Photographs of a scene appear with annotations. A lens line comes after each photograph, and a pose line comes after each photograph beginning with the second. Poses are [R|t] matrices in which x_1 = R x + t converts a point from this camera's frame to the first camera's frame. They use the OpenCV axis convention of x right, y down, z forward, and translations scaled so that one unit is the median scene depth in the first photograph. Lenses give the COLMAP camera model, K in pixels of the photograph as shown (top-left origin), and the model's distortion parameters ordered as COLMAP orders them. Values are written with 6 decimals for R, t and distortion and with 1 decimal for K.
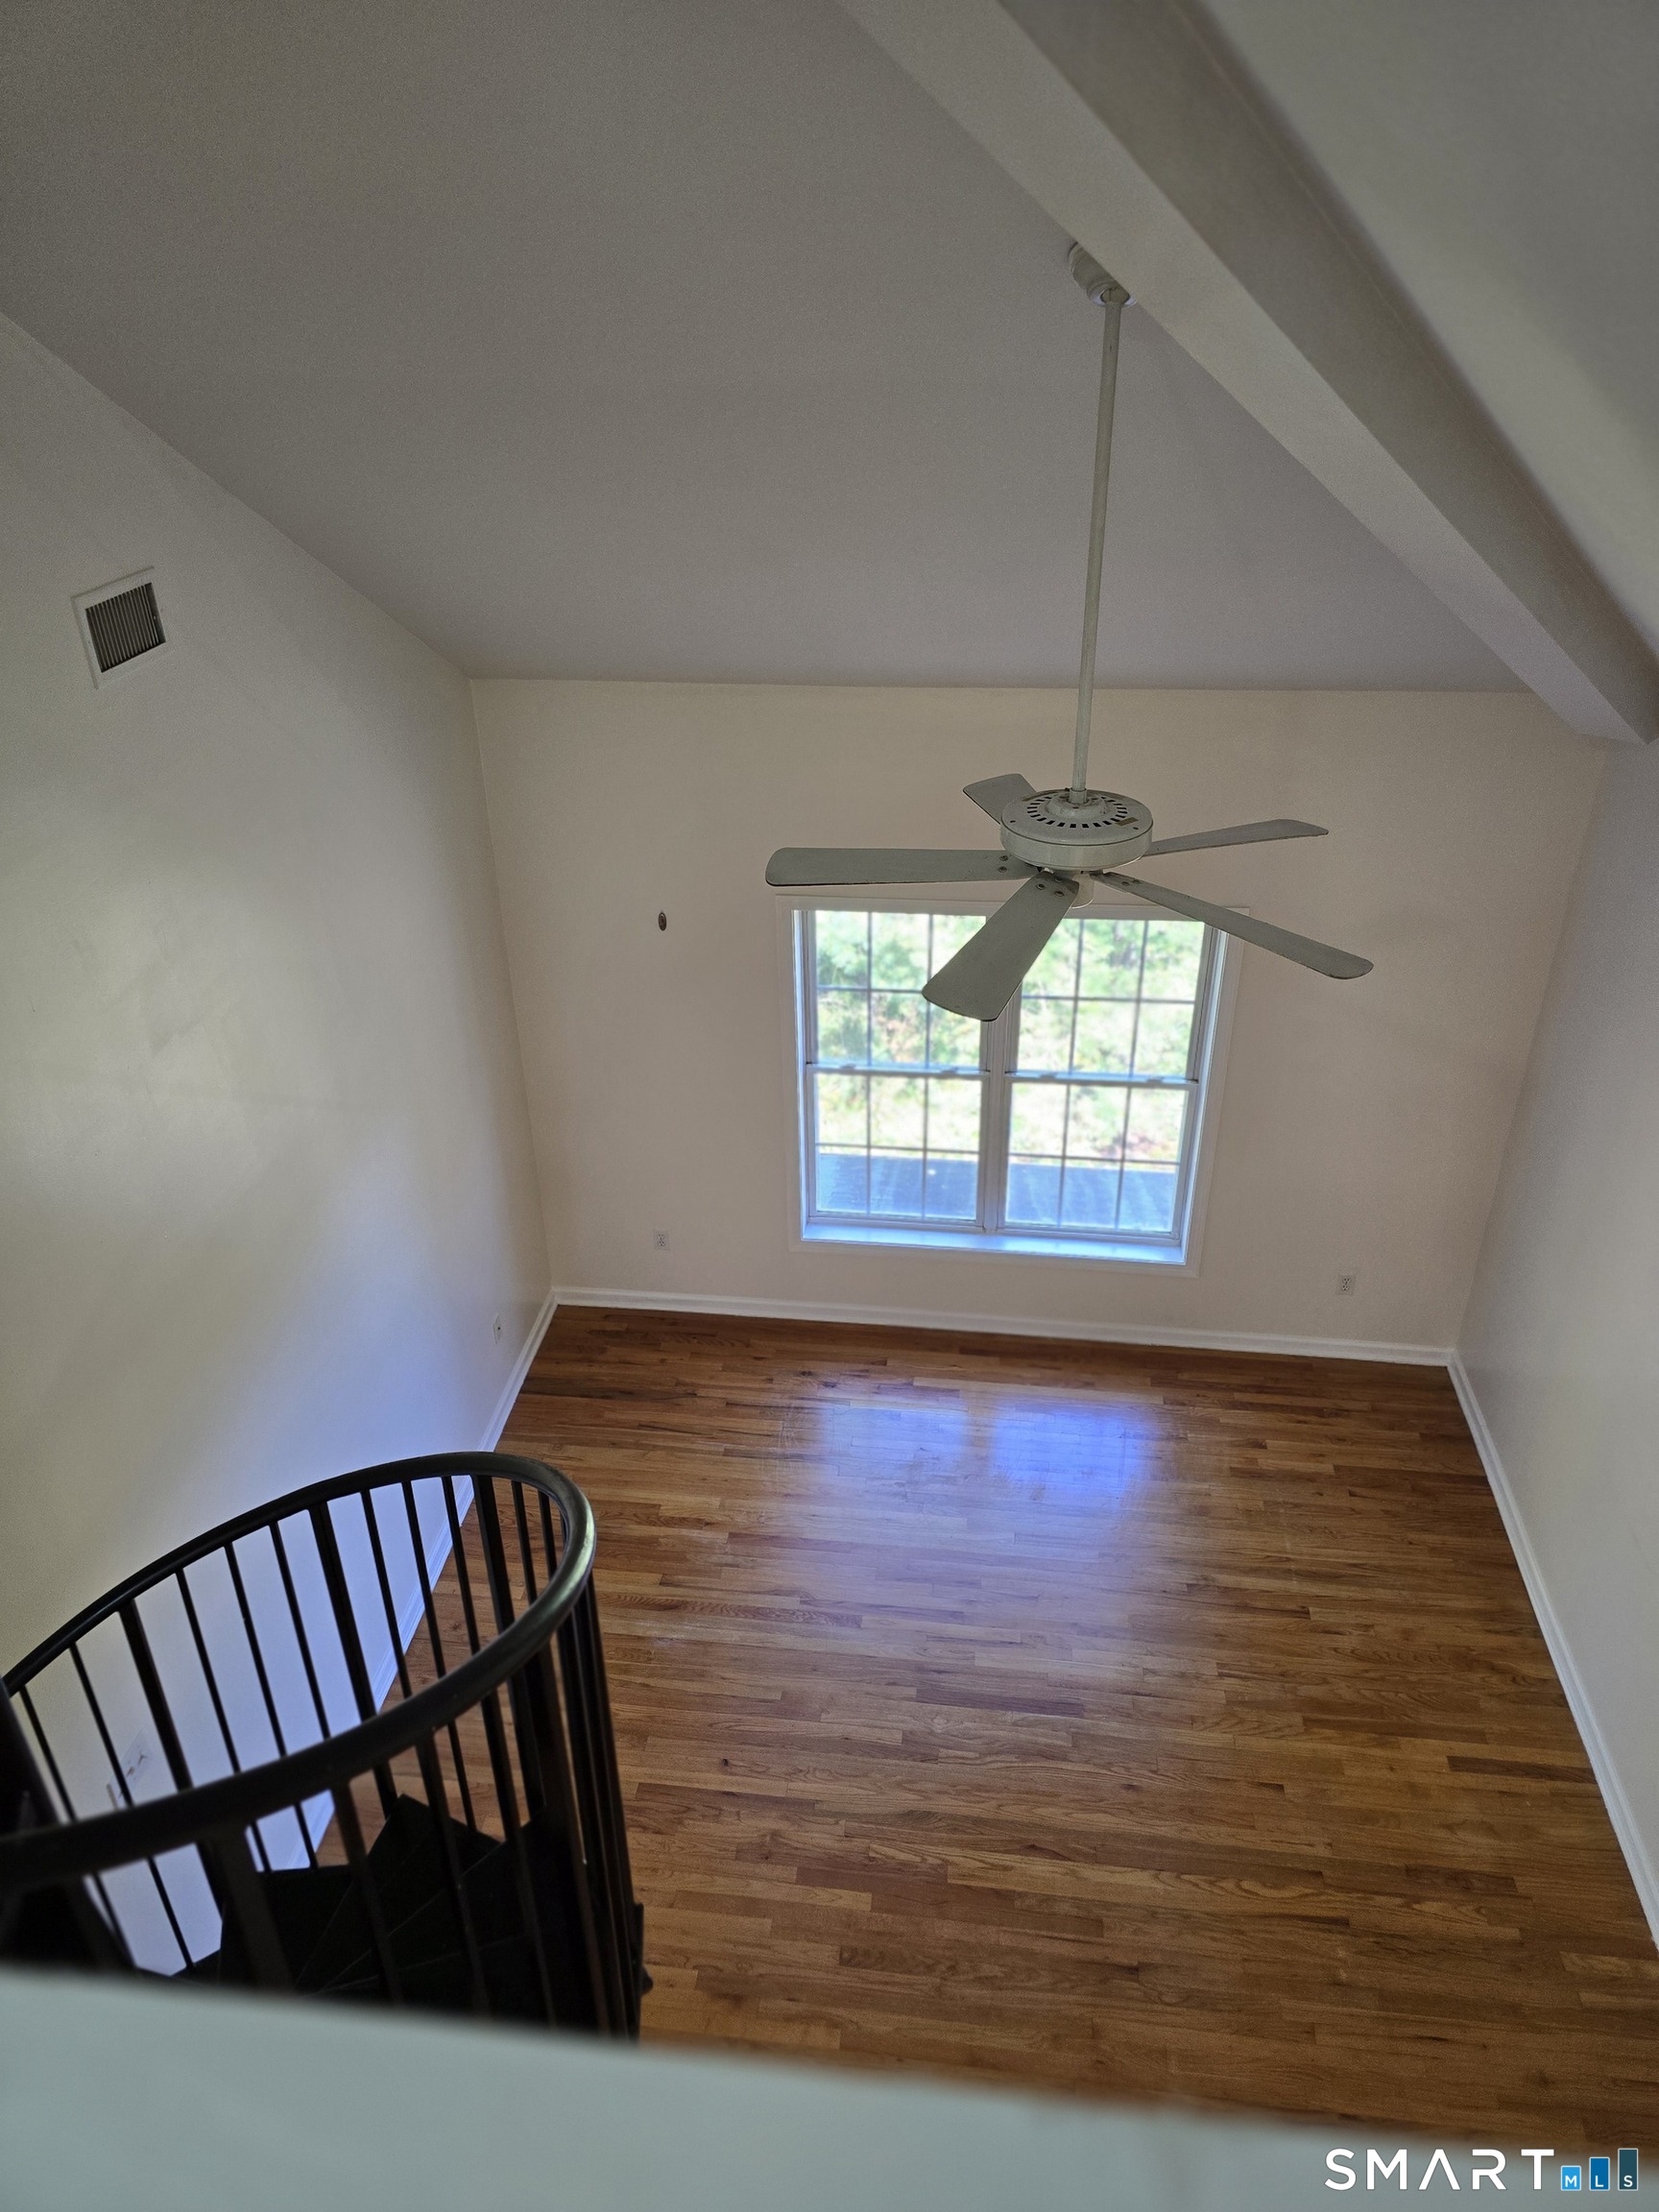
lens RADIAL K [[1515.2, 0, 822.5], [0, 1515.2, 1098.1], [0, 0, 1]] dist [0.063610, -0.042120]
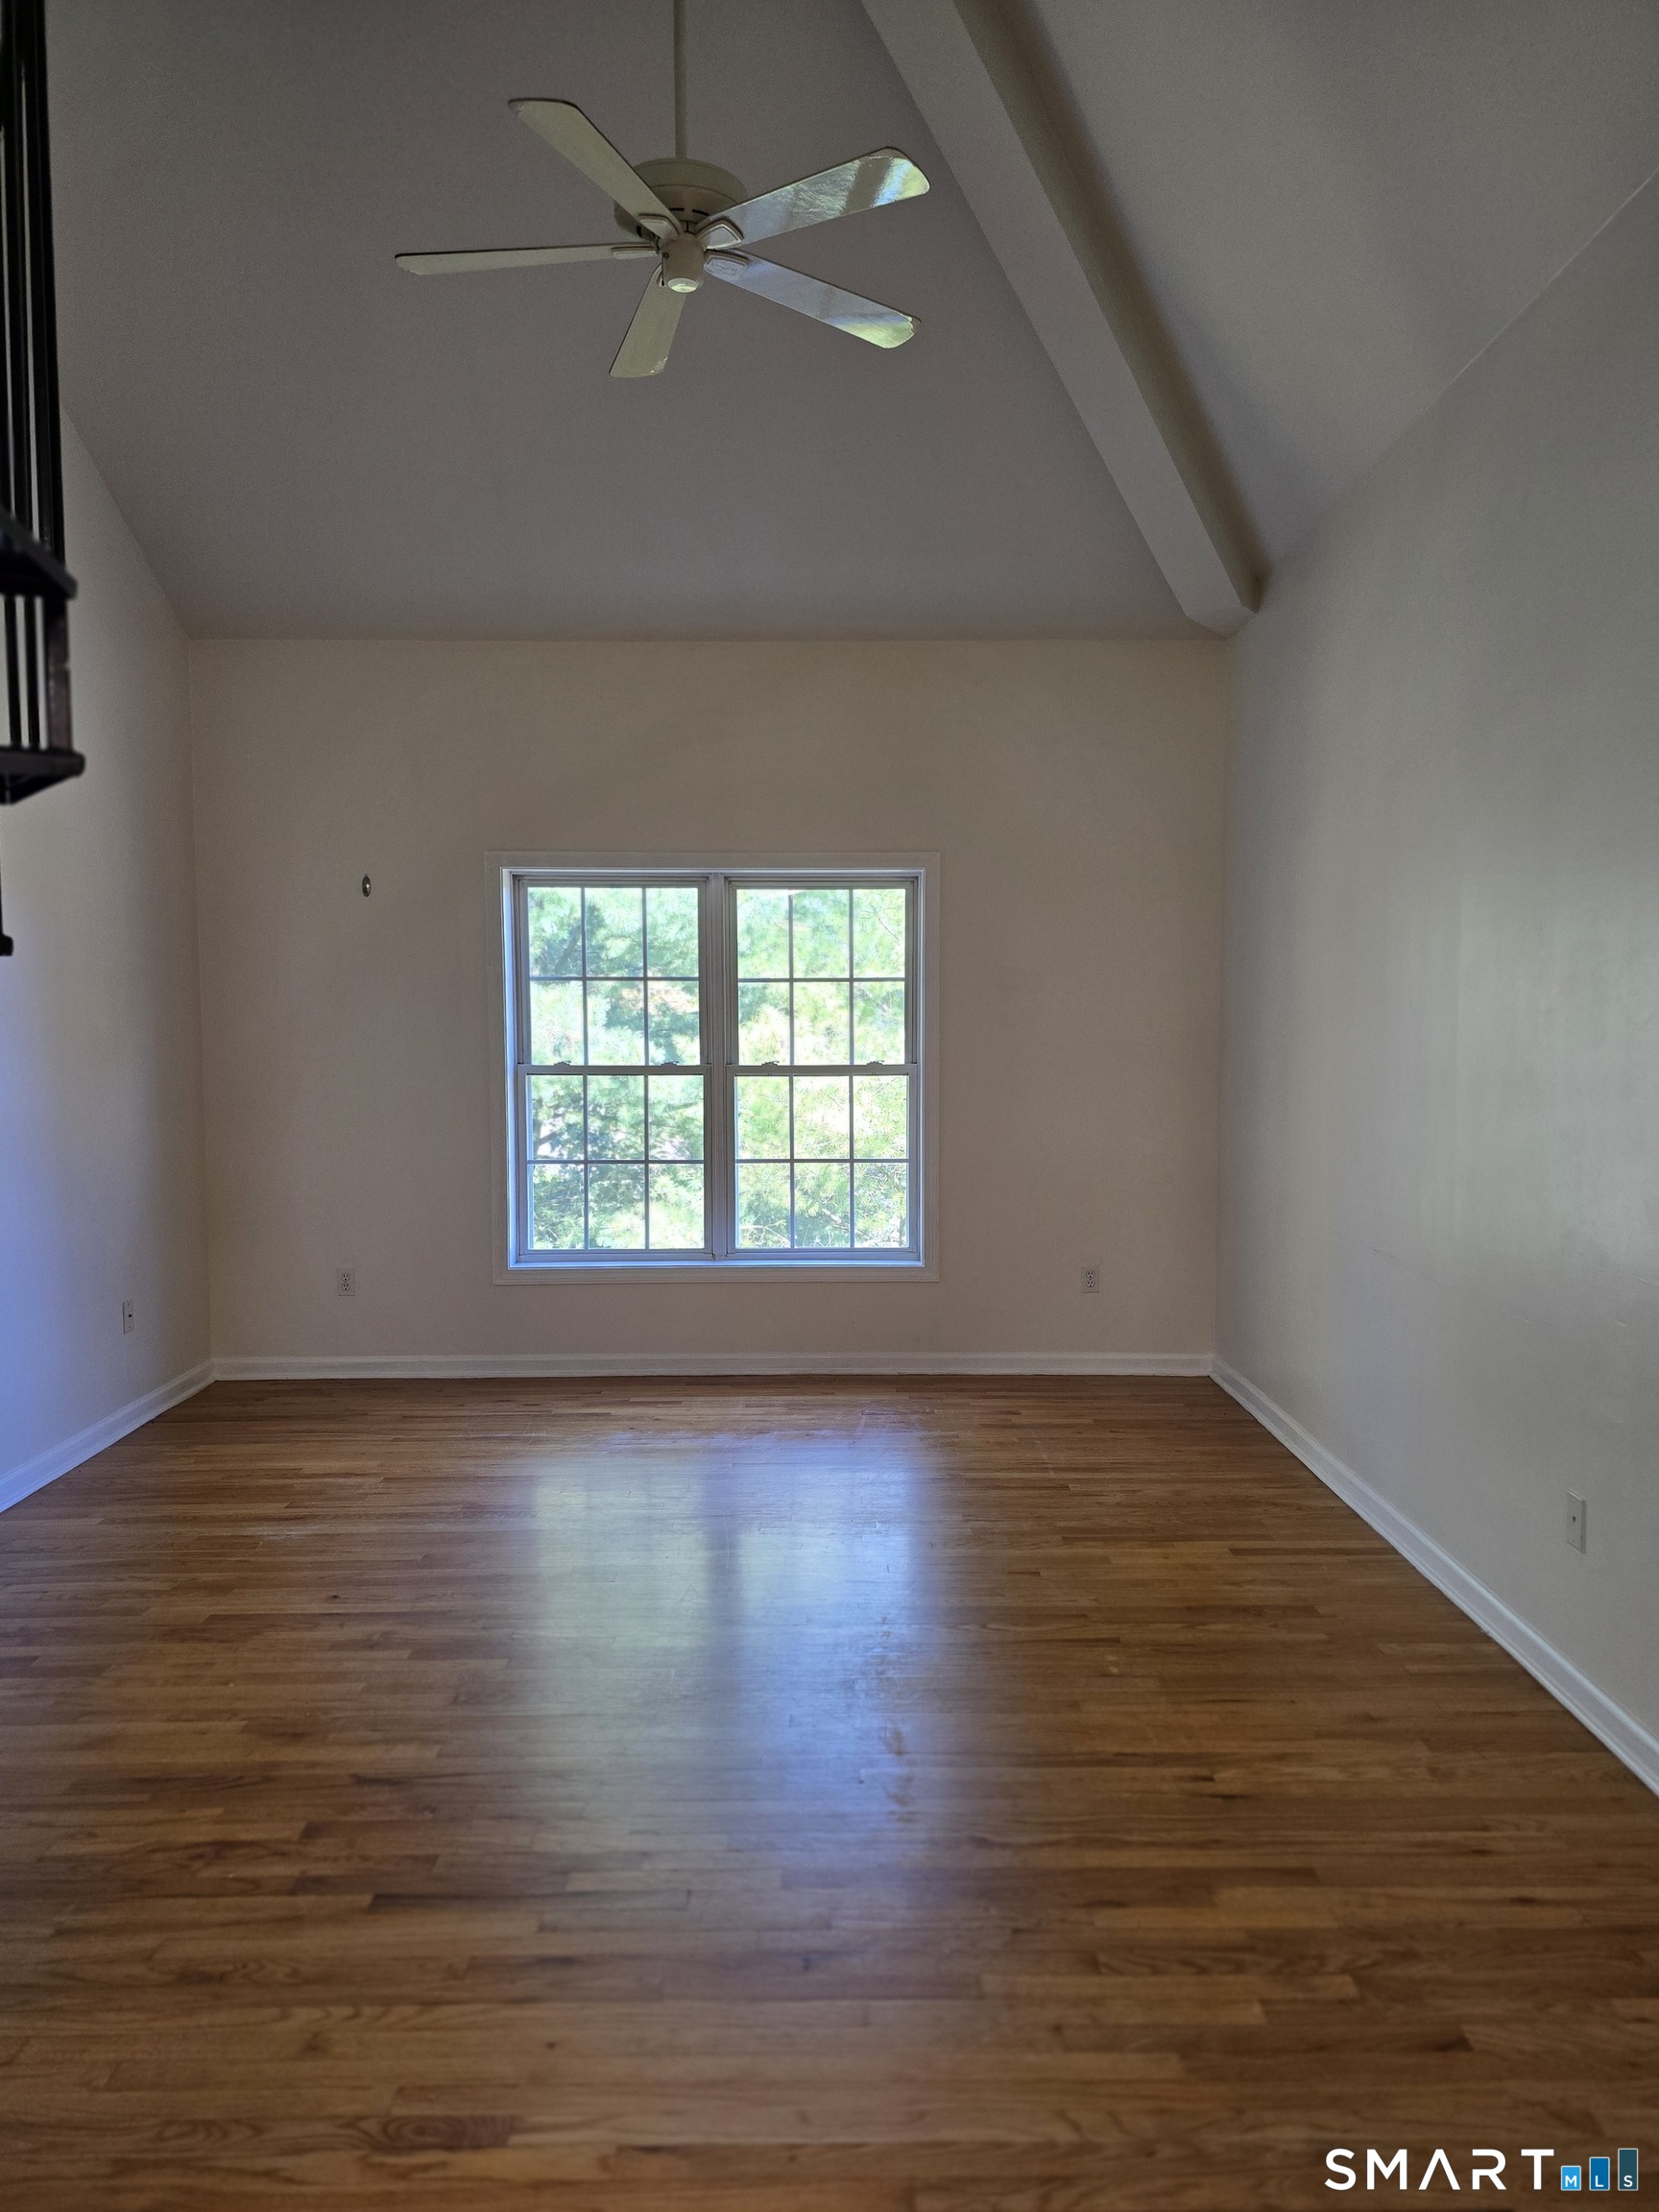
lens RADIAL K [[1515.2, 0, 846.1], [0, 1515.2, 1100.4], [0, 0, 1]] dist [0.063610, -0.042120]
pose [[0.991642, 0.012272, 0.128437, 0.082115], [0.051609, 0.874631, -0.482034, 0.553427], [-0.118250, 0.484634, 0.866687, 0.171222]]
